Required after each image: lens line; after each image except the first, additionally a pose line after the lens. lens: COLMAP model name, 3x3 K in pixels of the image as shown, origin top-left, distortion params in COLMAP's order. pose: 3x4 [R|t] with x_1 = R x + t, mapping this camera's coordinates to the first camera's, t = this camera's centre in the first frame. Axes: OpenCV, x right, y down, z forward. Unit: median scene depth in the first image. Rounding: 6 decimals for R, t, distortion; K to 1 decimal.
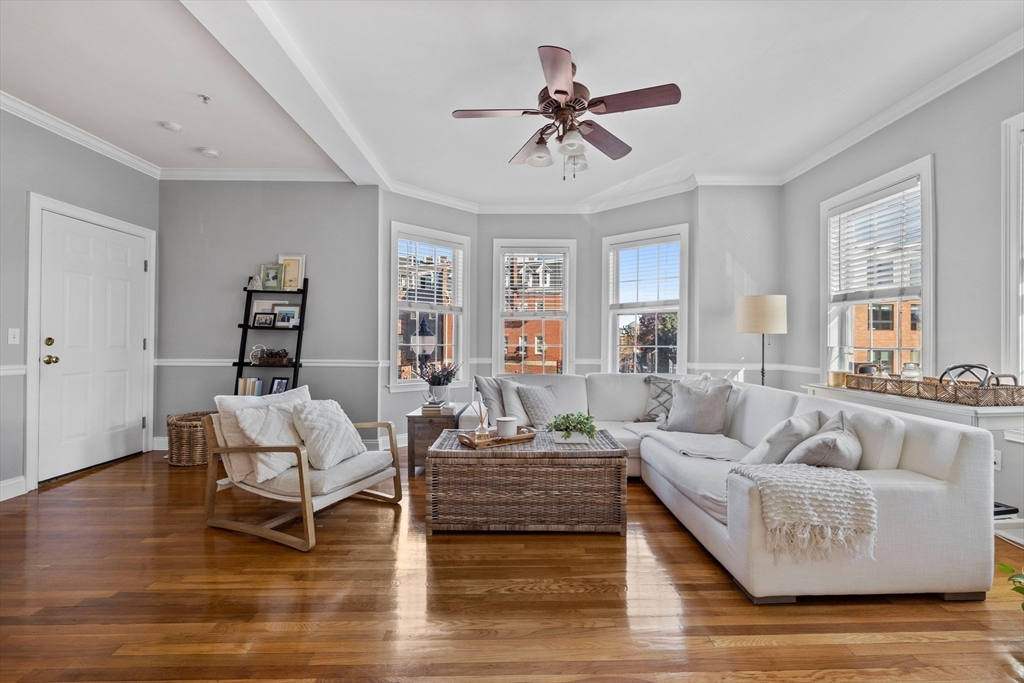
lens RADIAL K [[442.4, 0, 512.0], [0, 442.4, 341.5], [0, 0, 1]] dist [-0.002602, -0.000283]
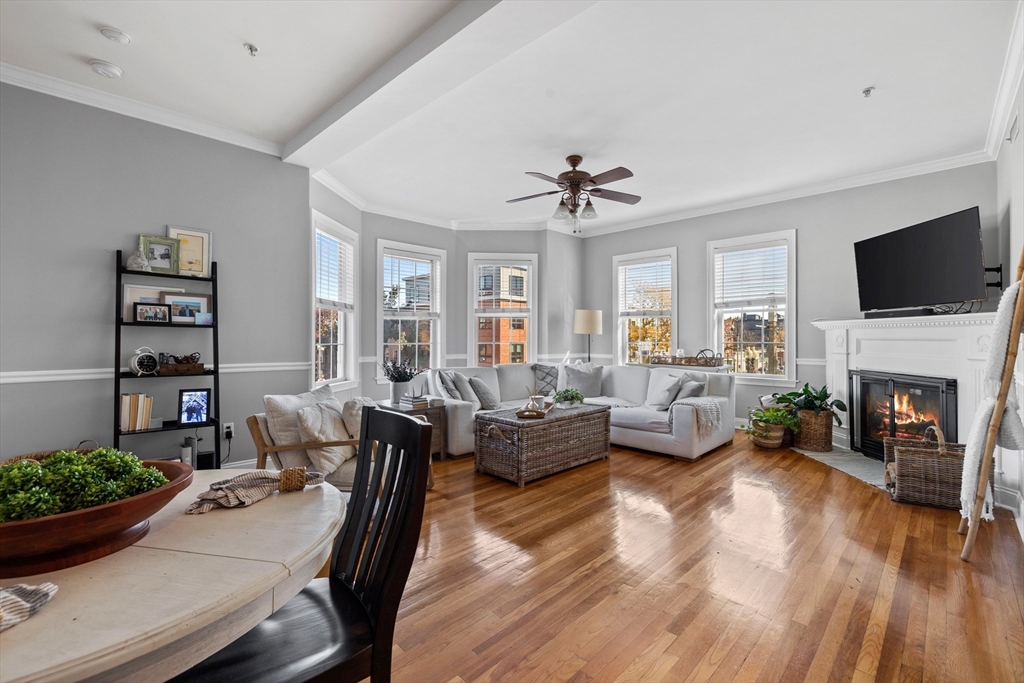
lens RADIAL K [[451.9, 0, 550.5], [0, 451.9, 341.4], [0, 0, 1]] dist [0.000064, -0.000178]
pose [[0.676724, -0.008846, 0.736184, -0.665344], [0.003090, 0.999953, 0.009174, -0.006832], [-0.736231, -0.003934, 0.676719, 0.012134]]
